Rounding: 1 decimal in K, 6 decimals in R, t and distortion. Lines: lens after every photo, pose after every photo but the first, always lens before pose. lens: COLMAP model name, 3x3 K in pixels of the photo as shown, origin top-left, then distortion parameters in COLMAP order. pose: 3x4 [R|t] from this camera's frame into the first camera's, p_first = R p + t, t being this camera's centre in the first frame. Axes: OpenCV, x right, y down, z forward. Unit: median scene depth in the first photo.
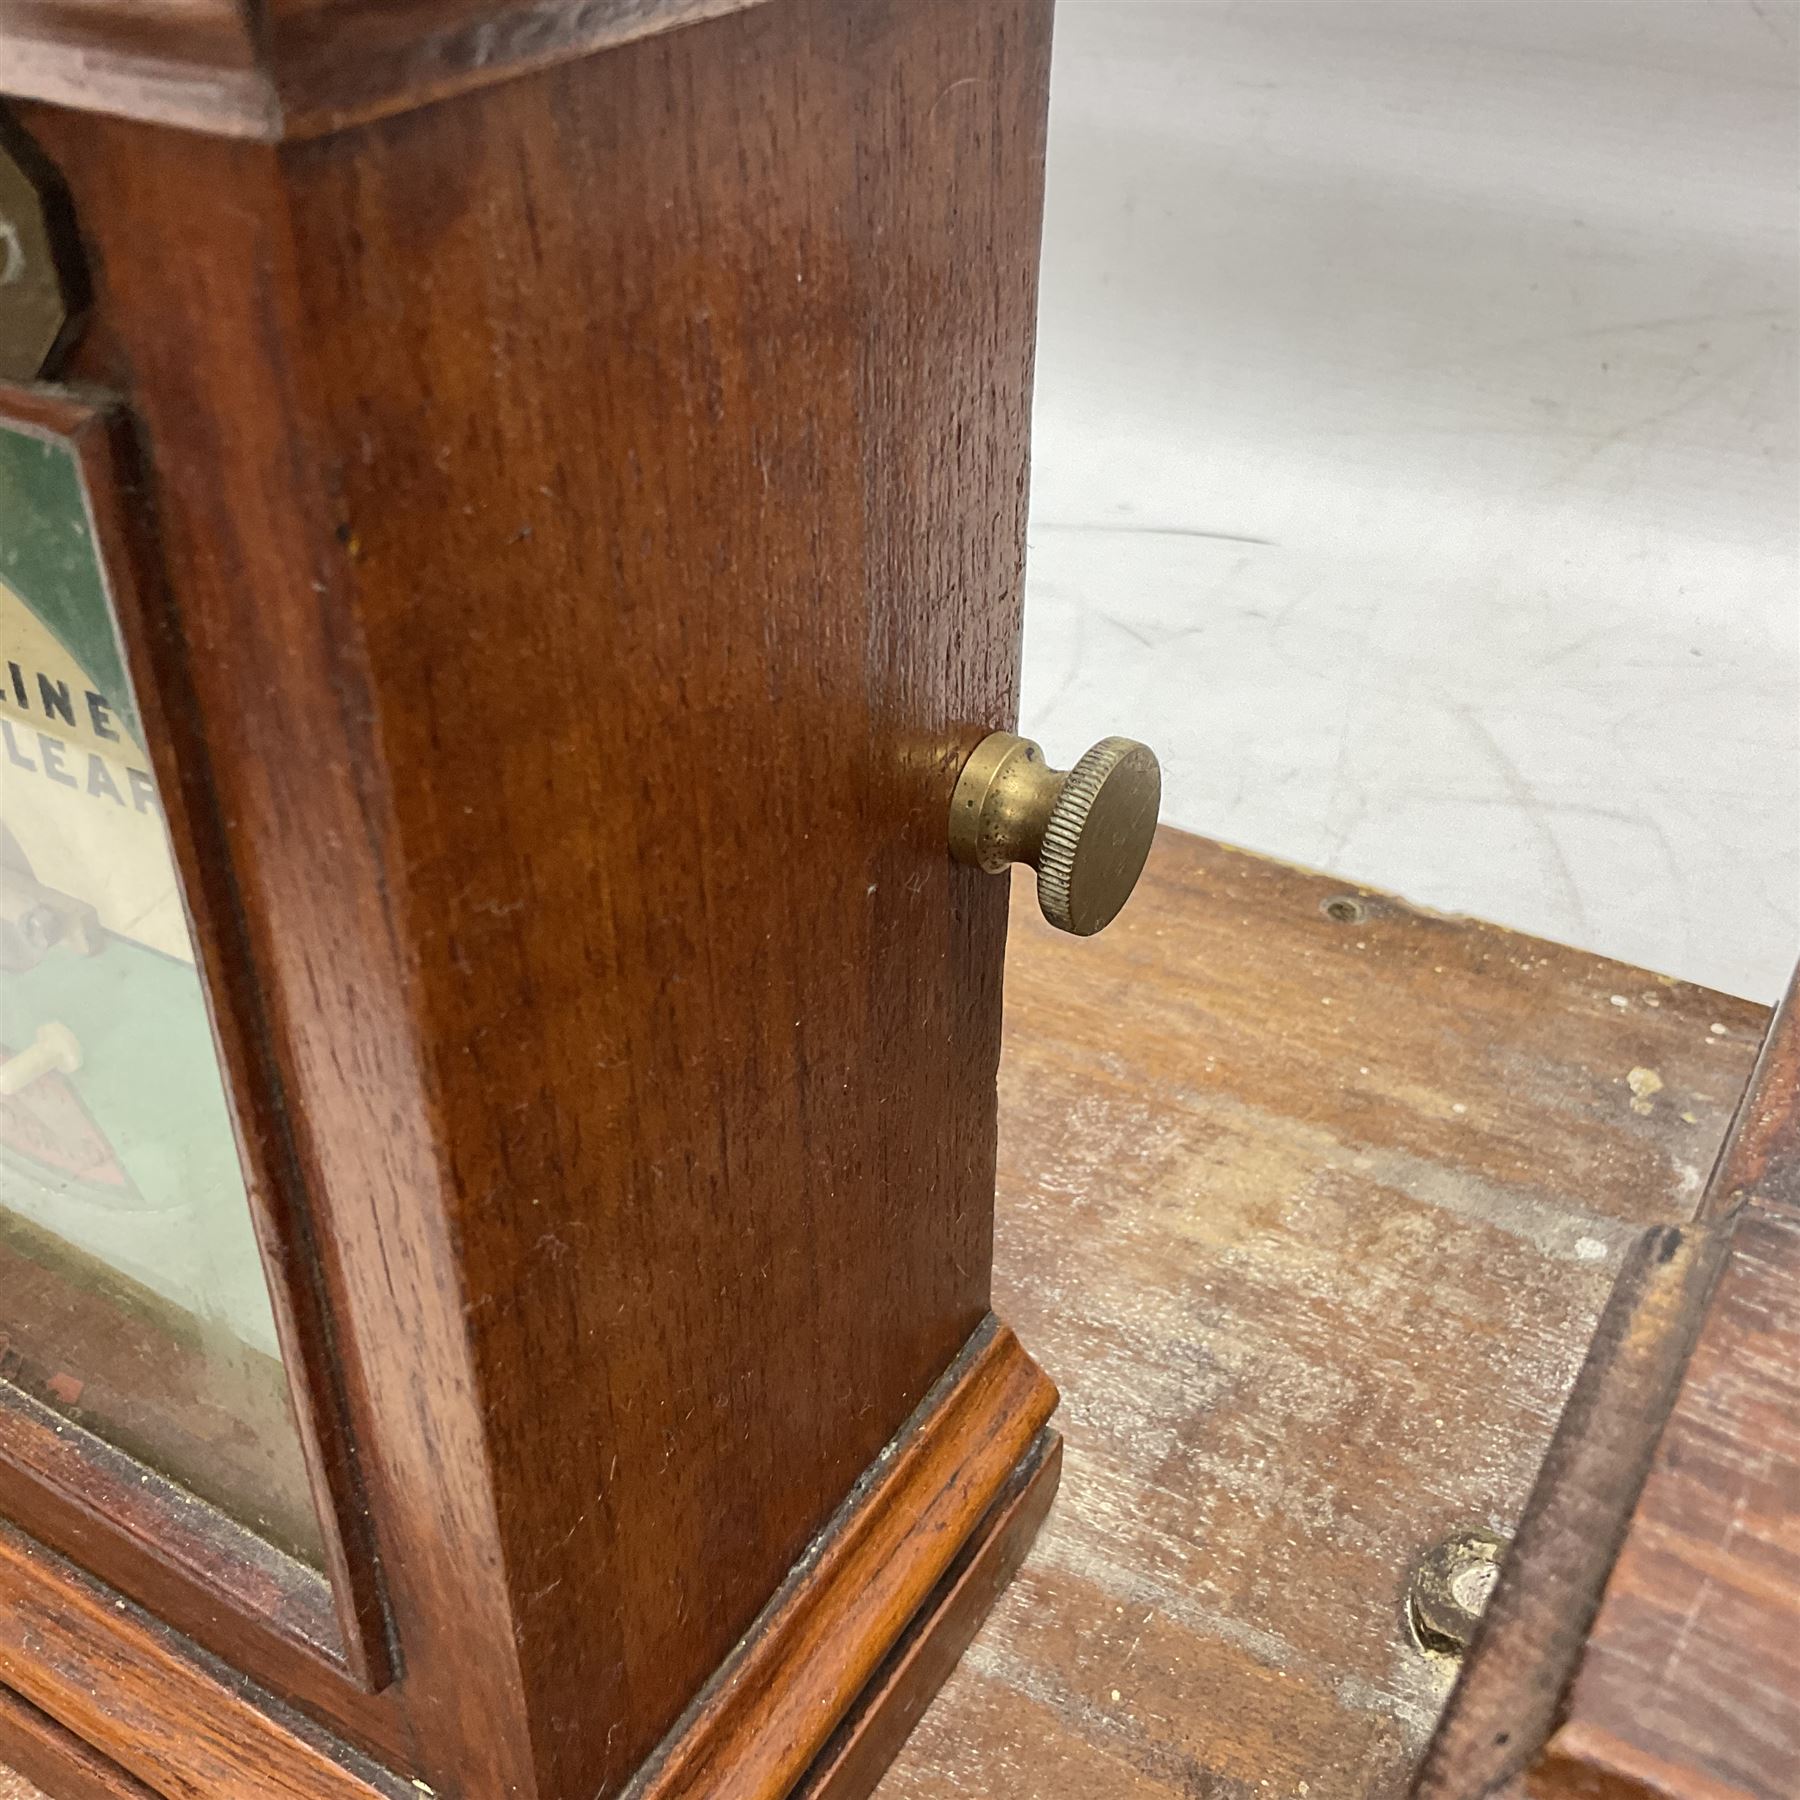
lens RADIAL K [[2006.4, 0, 900.9], [0, 2006.4, 891.4], [0, 0, 1]] dist [0.125754, -0.295406]
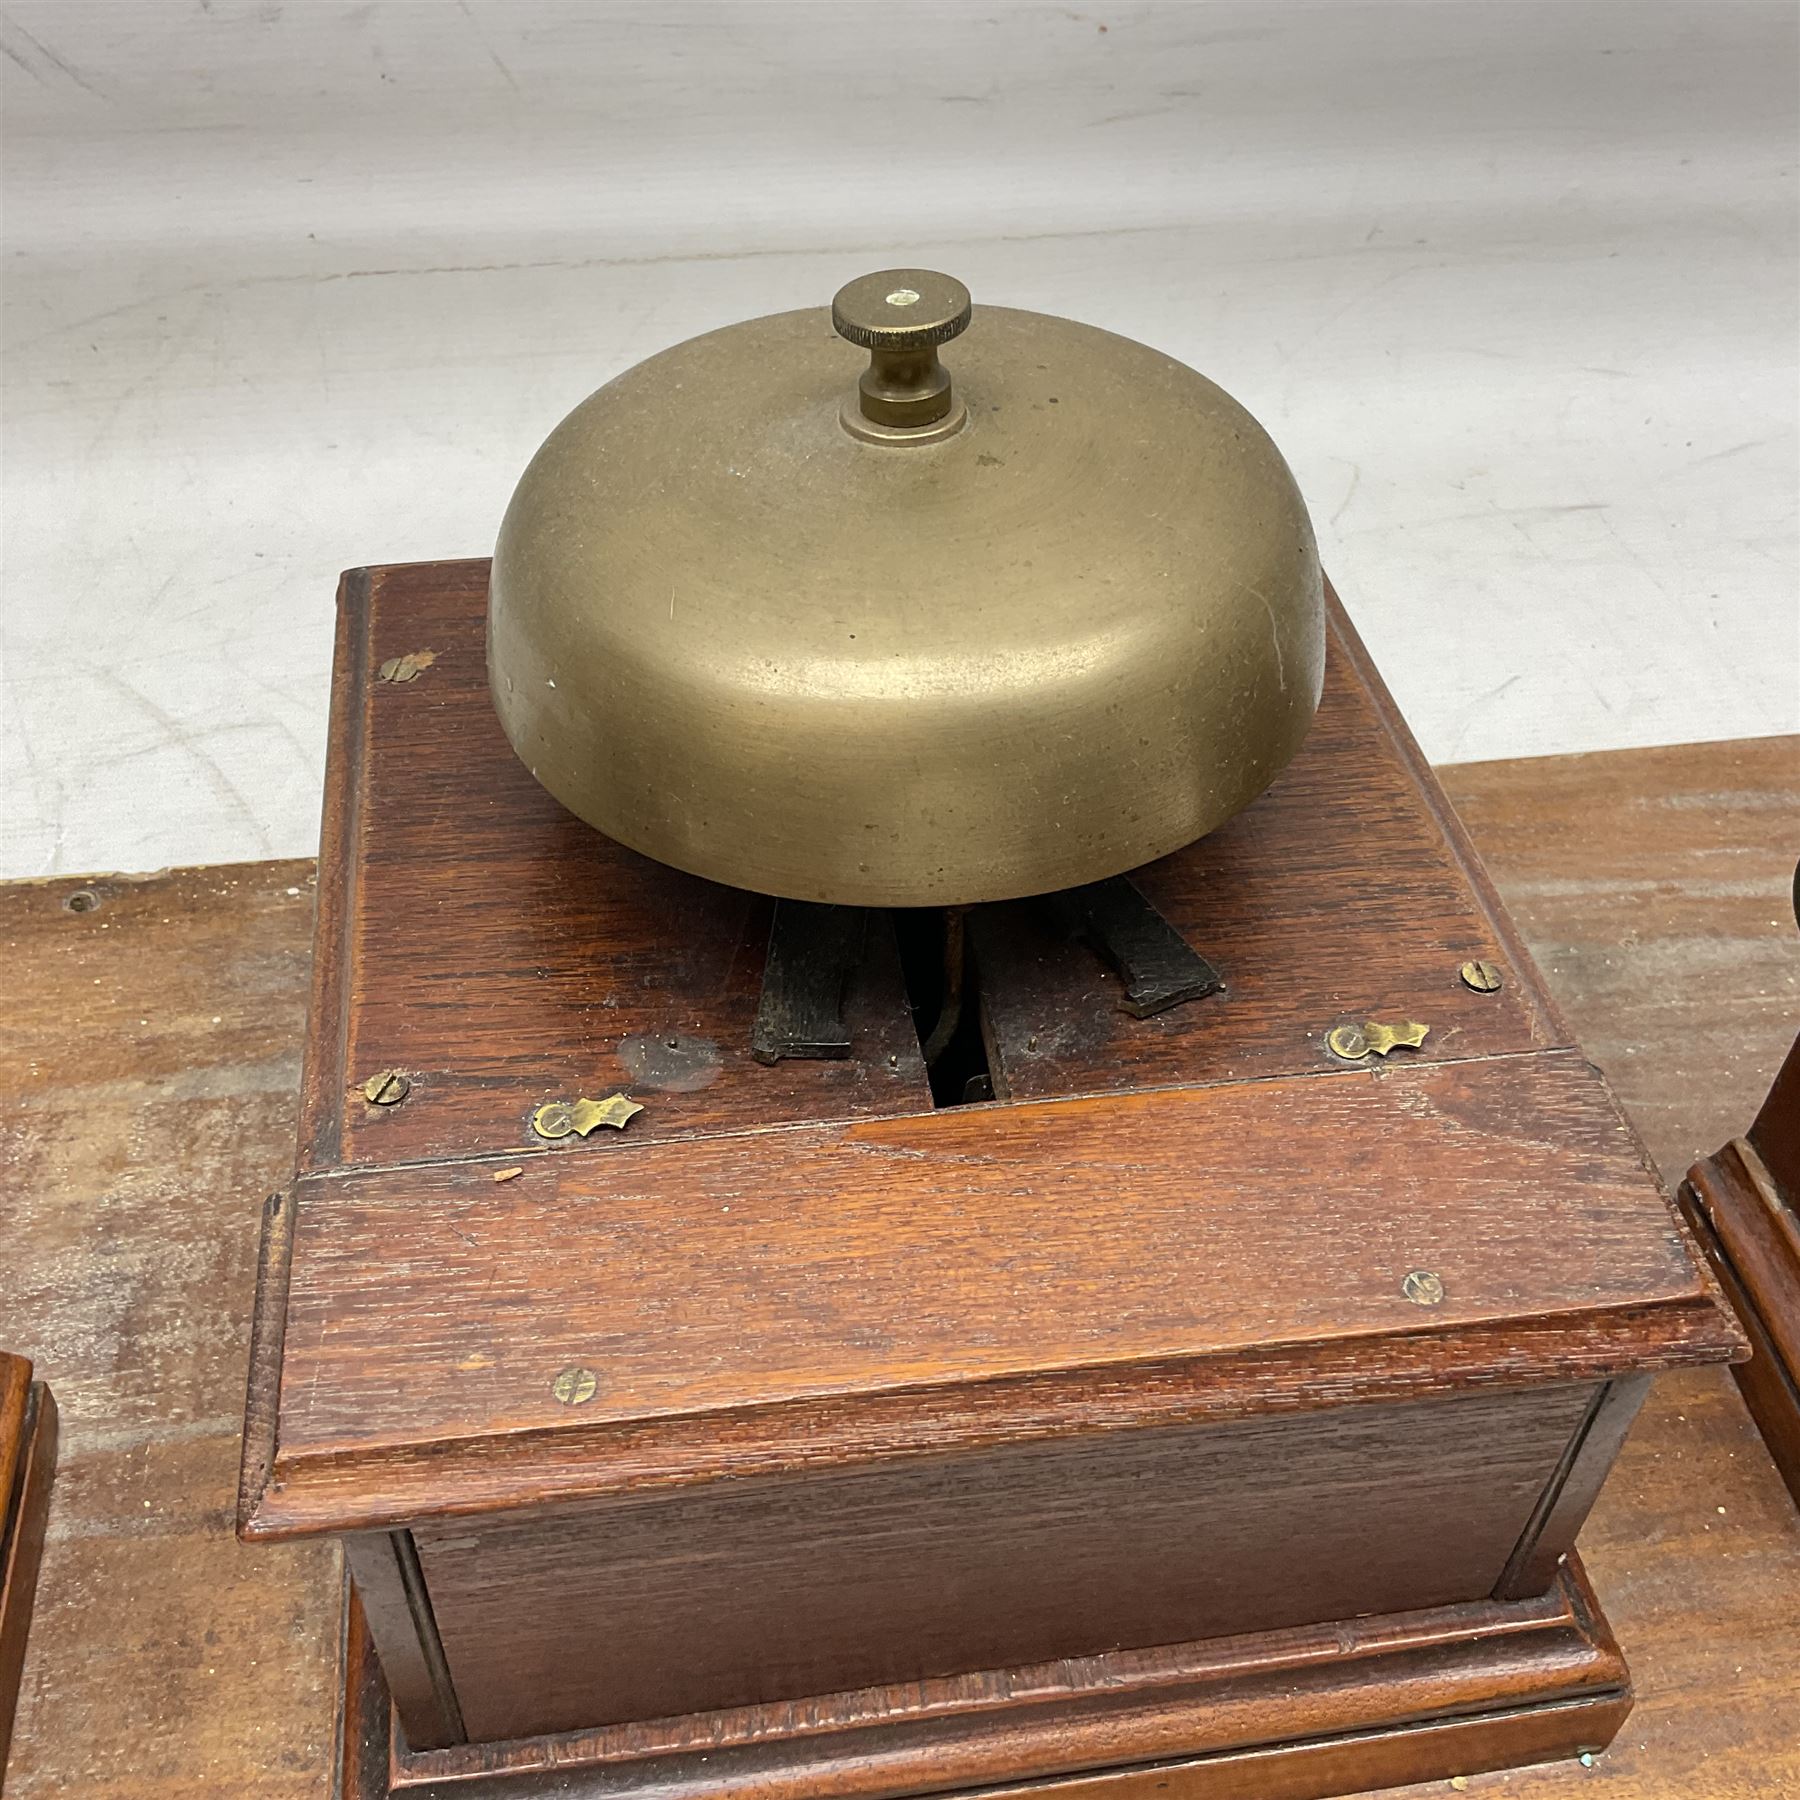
lens RADIAL K [[2006.4, 0, 900.9], [0, 2006.4, 891.4], [0, 0, 1]] dist [0.125754, -0.295406]
pose [[0.773099, -0.424168, 0.471592, 0.010976], [0.332468, 0.904171, 0.268218, -0.220912], [-0.540169, -0.050570, 0.840036, -0.520440]]
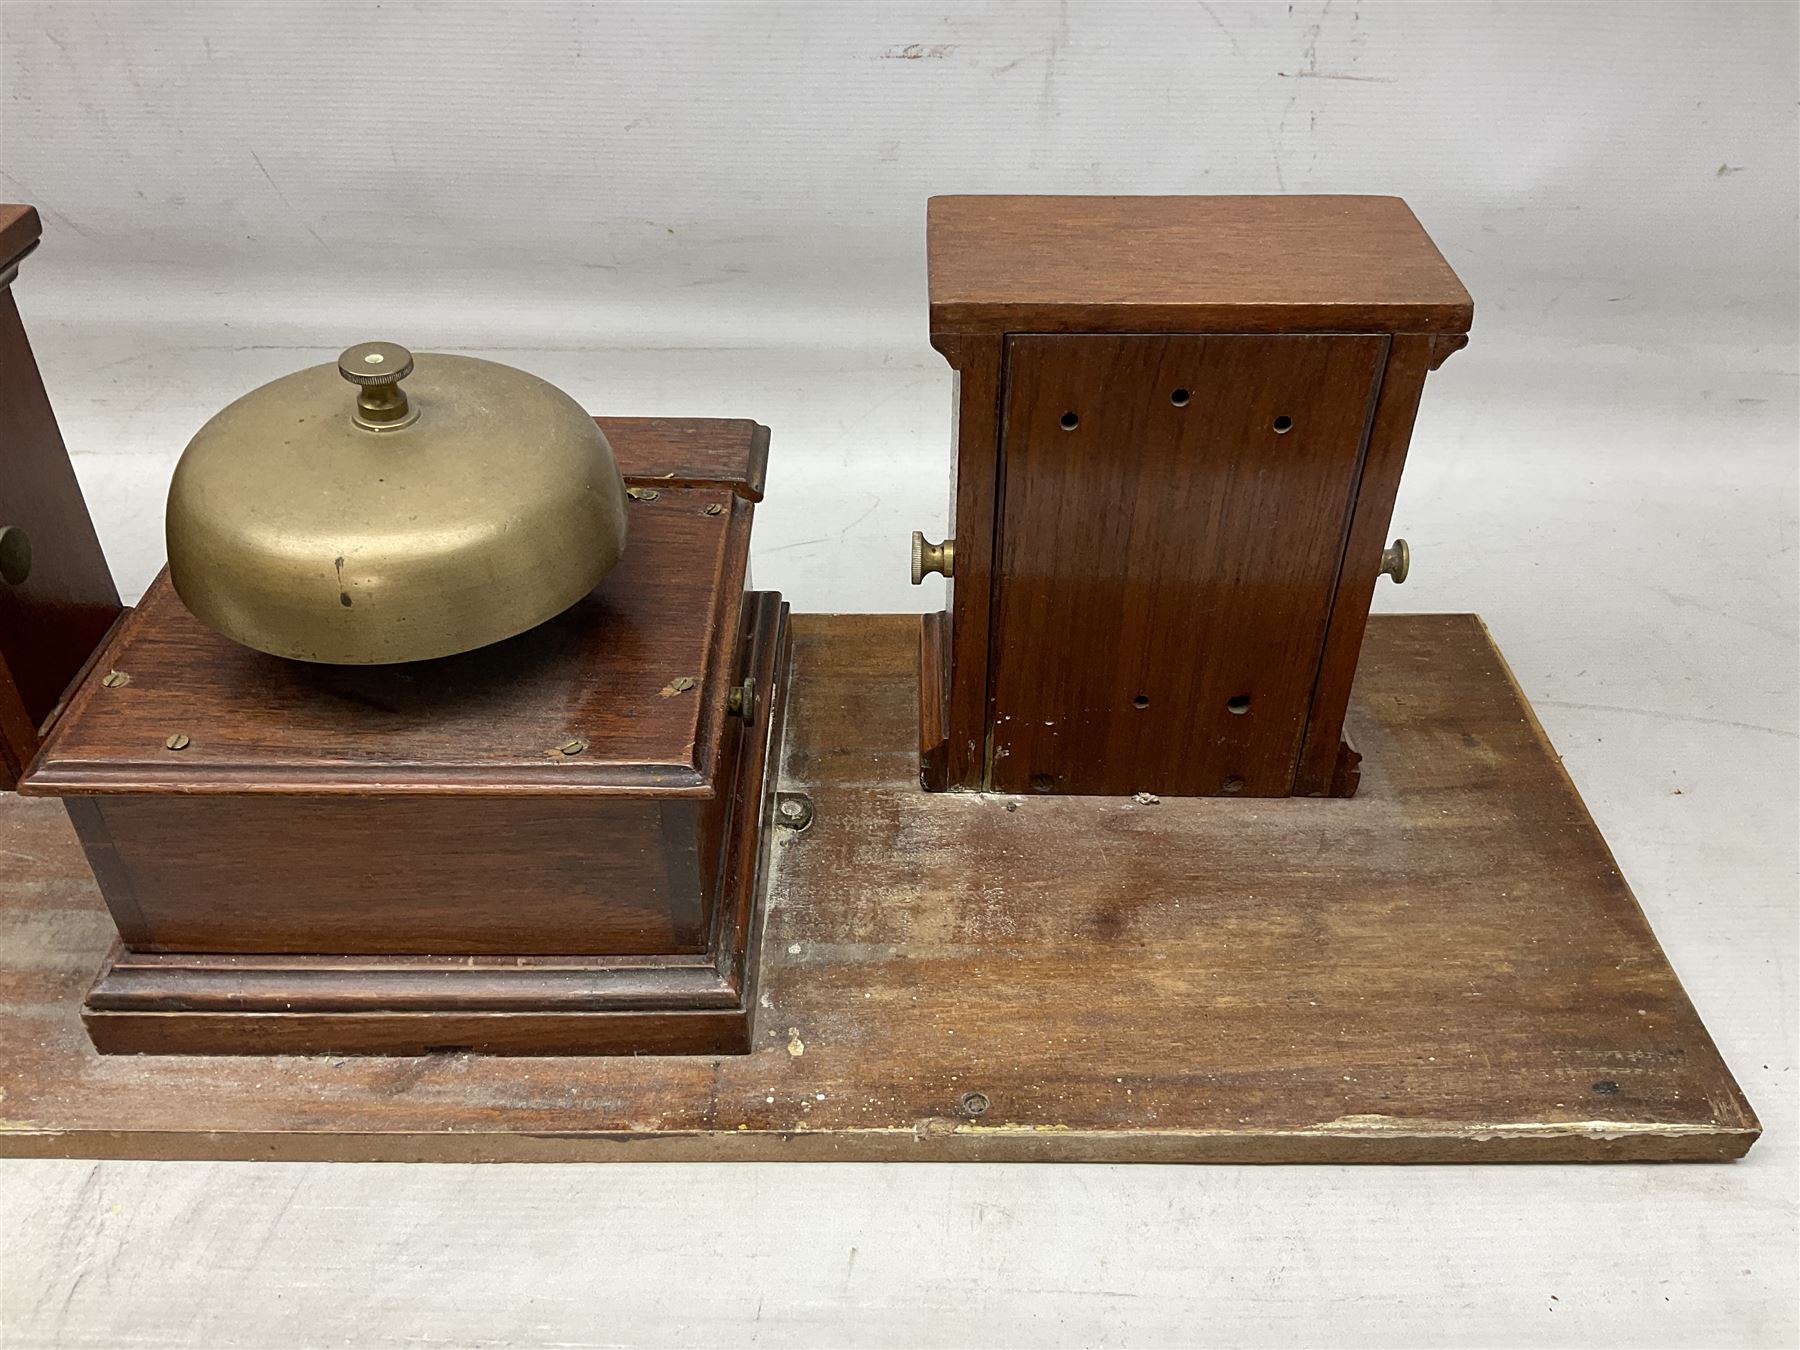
lens RADIAL K [[1485.2, 0, 863.4], [0, 1485.2, 668.6], [0, 0, 1]] dist [-0.029446, -0.008422]
pose [[-0.869472, 0.300229, -0.392278, 0.870261], [-0.273816, 0.368034, 0.888581, -1.555897], [0.411149, 0.880008, -0.237788, 1.170734]]
